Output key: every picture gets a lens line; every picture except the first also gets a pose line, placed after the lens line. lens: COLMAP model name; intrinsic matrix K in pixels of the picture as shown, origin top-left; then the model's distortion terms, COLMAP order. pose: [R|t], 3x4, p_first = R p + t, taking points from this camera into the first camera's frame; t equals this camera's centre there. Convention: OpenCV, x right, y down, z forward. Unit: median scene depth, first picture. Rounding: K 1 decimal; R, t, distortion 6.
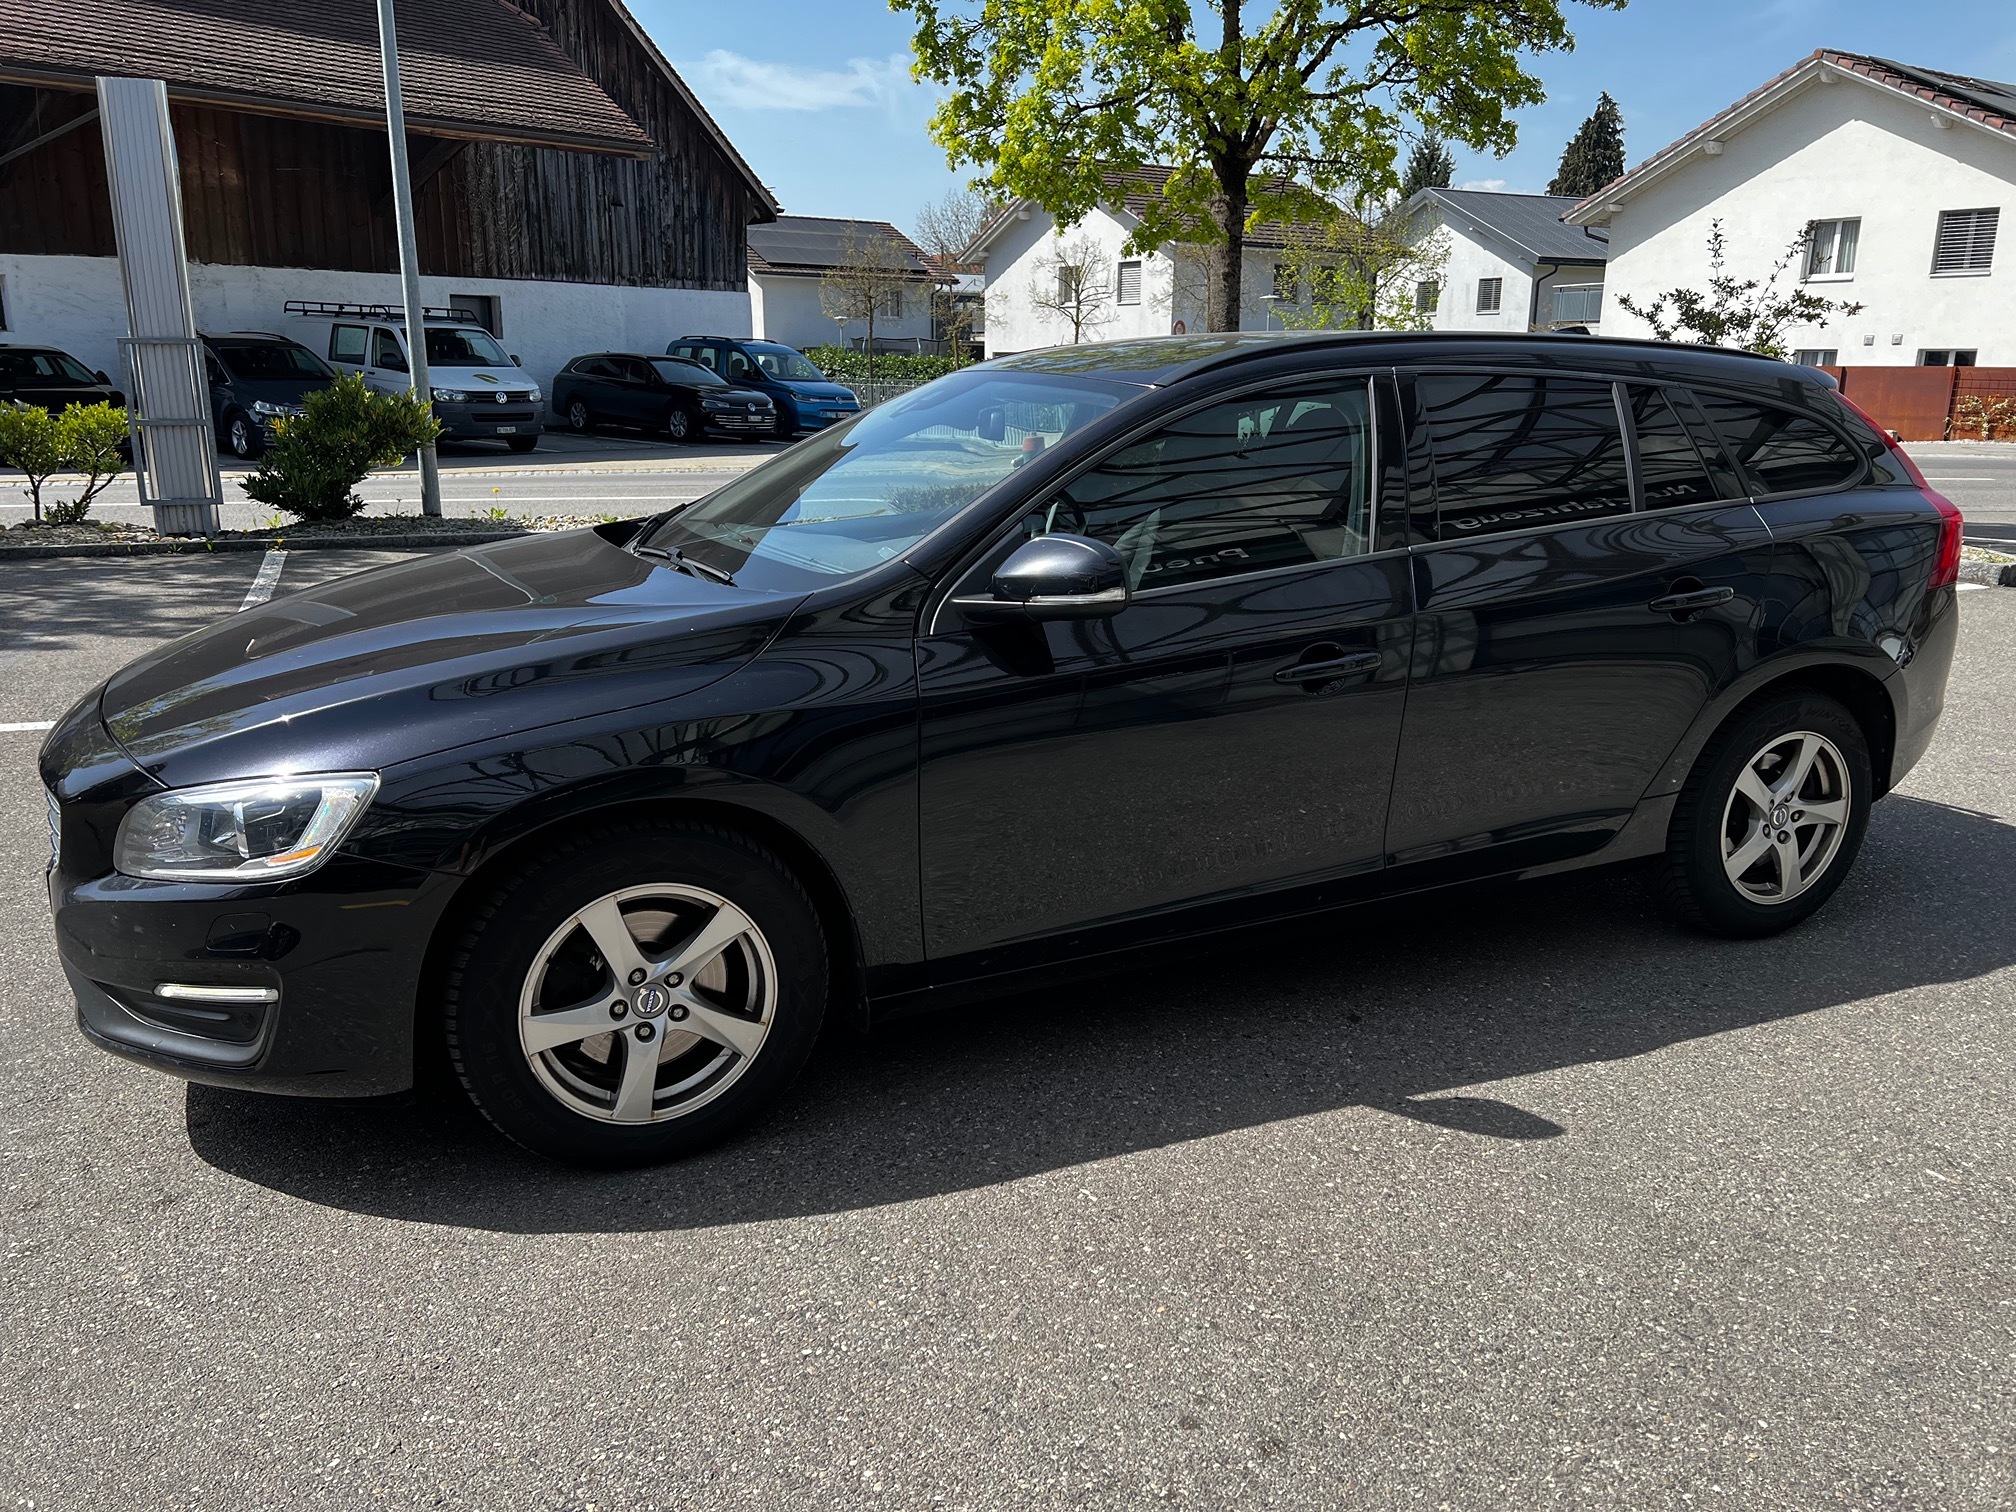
lens RADIAL K [[1510.6, 0, 1015.5], [0, 1510.6, 749.6], [0, 0, 1]] dist [0.039445, -0.049733]
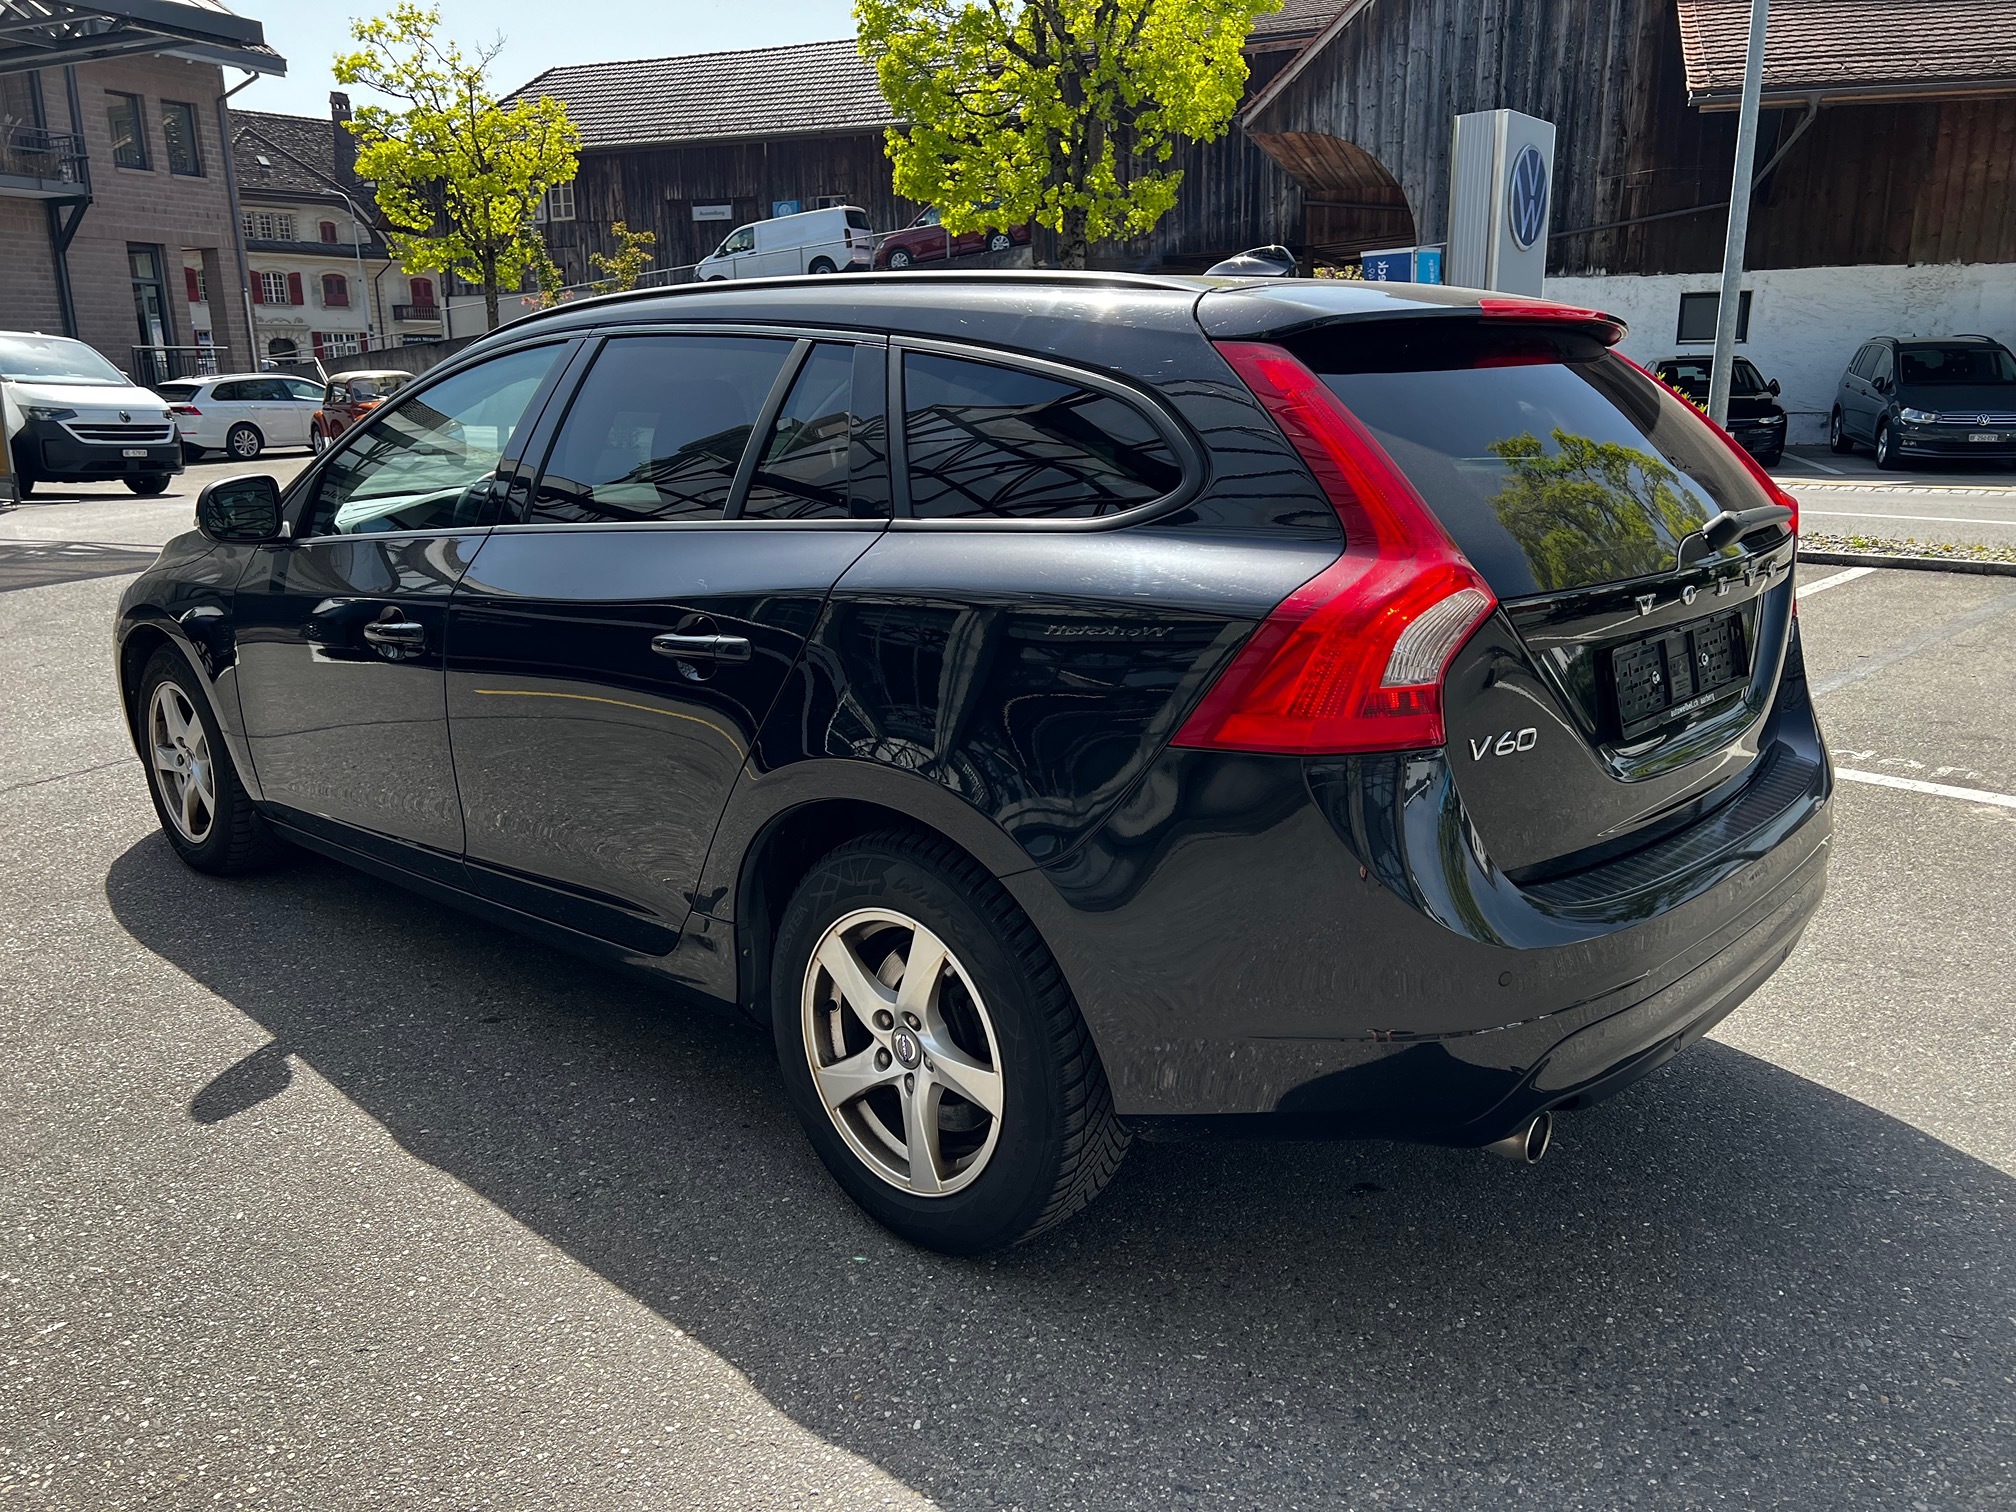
lens RADIAL K [[1510.6, 0, 1015.5], [0, 1510.6, 749.6], [0, 0, 1]] dist [0.039445, -0.049733]
pose [[0.388280, 0.204059, -0.898665, 0.161170], [-0.210490, 0.969035, 0.129093, -0.024815], [0.897180, 0.139036, 0.419209, 0.117970]]
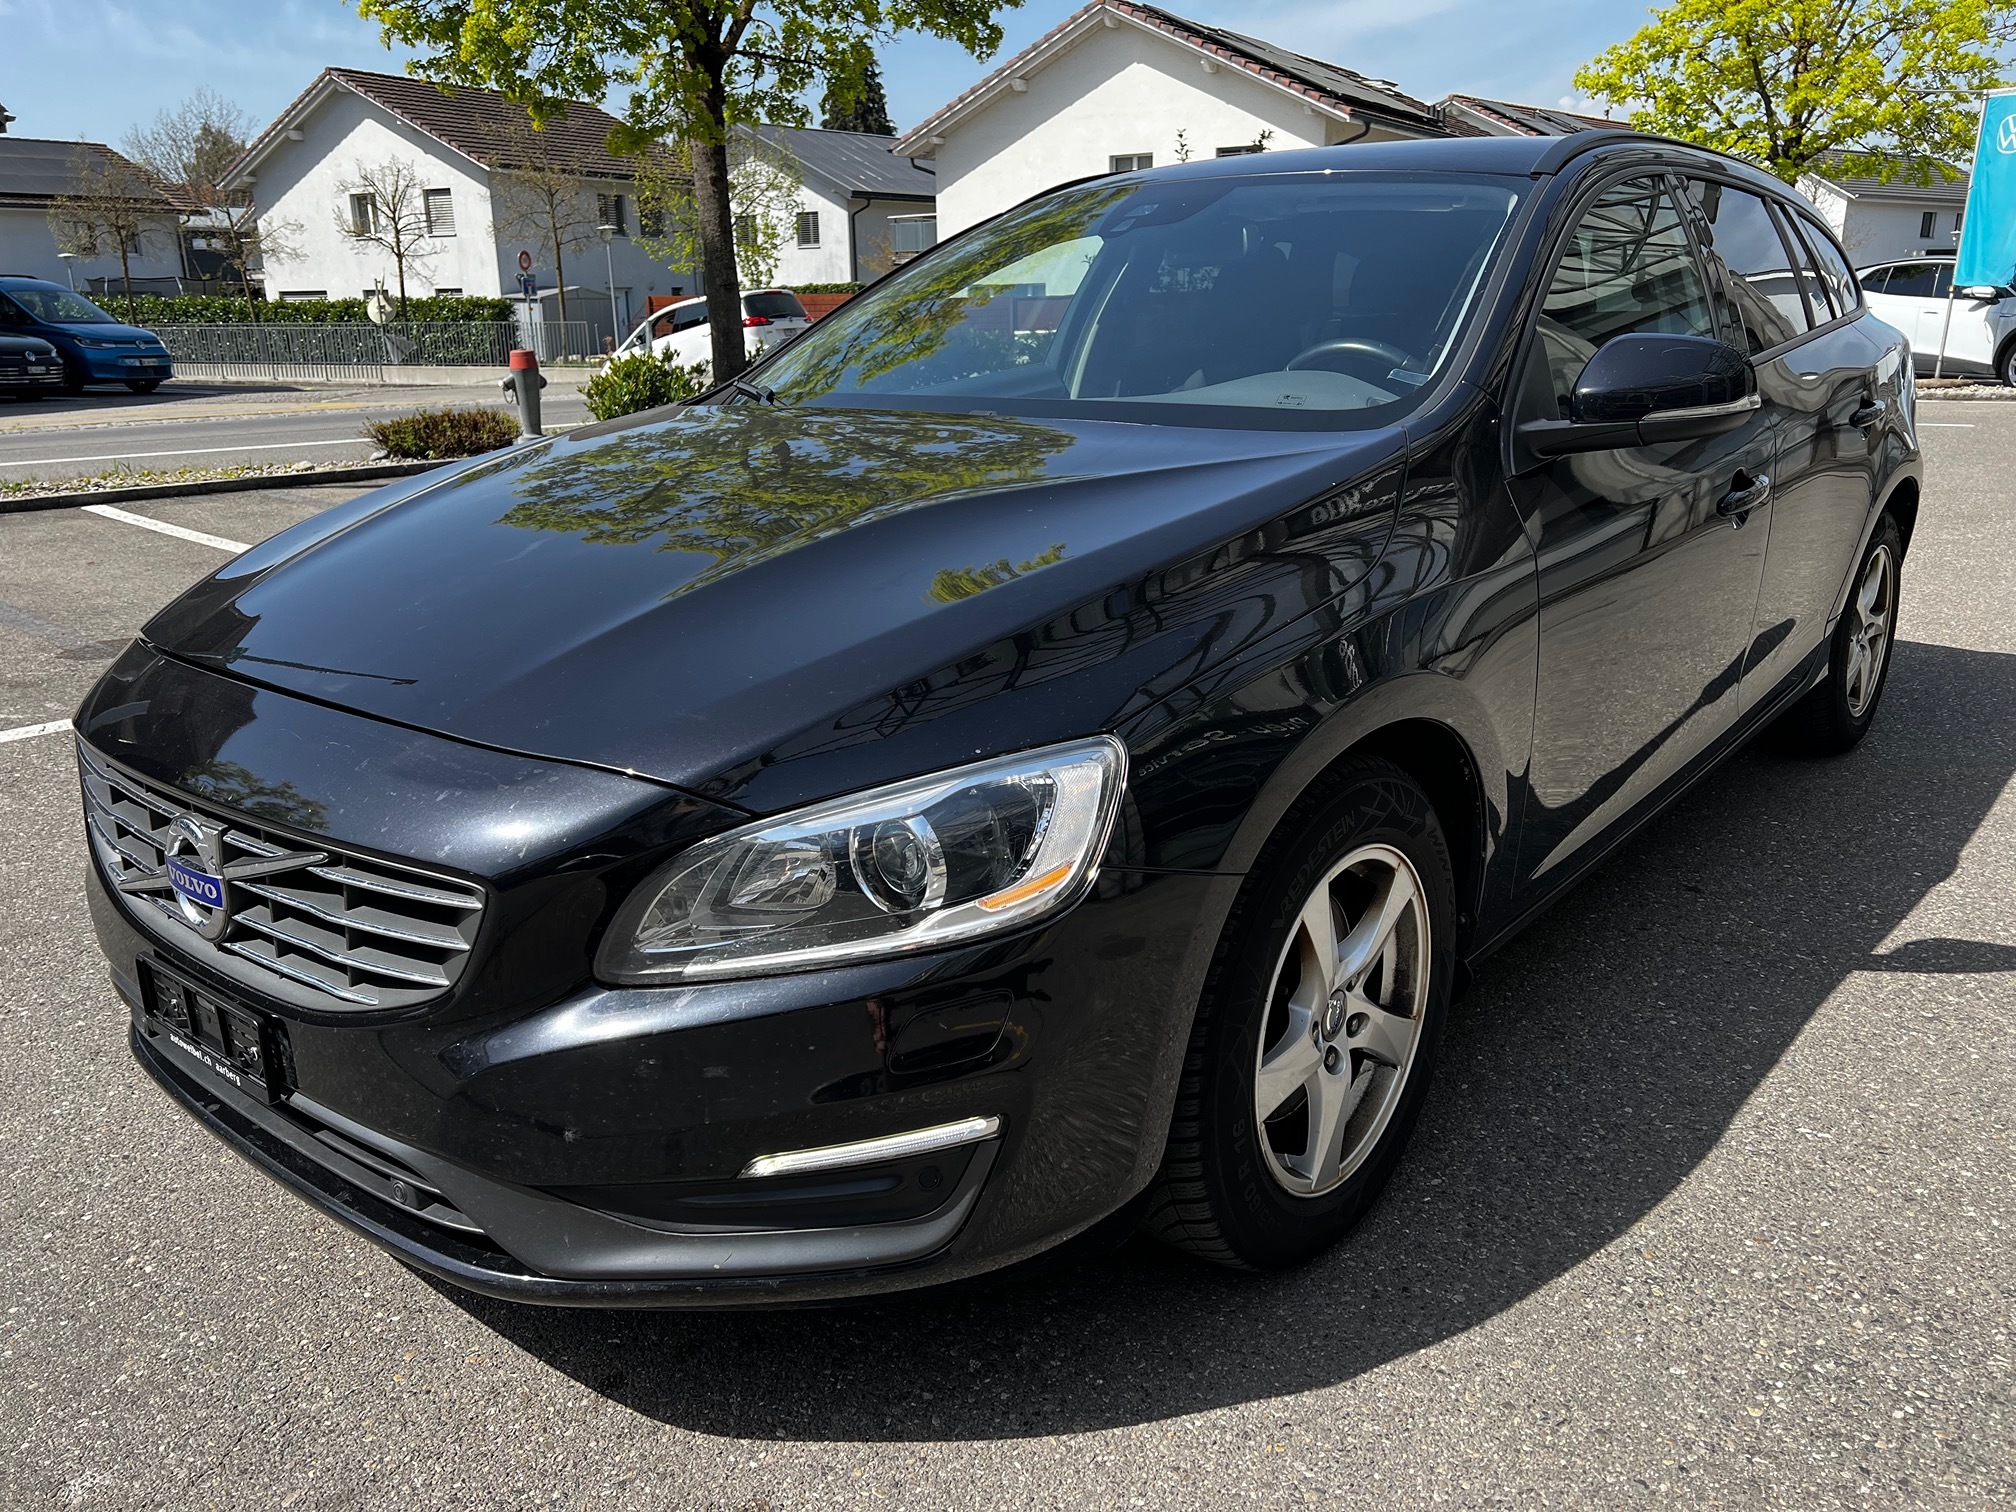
lens RADIAL K [[1510.6, 0, 1015.5], [0, 1510.6, 749.6], [0, 0, 1]] dist [0.039445, -0.049733]
pose [[0.903378, -0.140515, 0.405172, -0.069792], [0.125688, 0.990060, 0.063120, -0.002287], [-0.410014, -0.006096, 0.912059, 0.044739]]
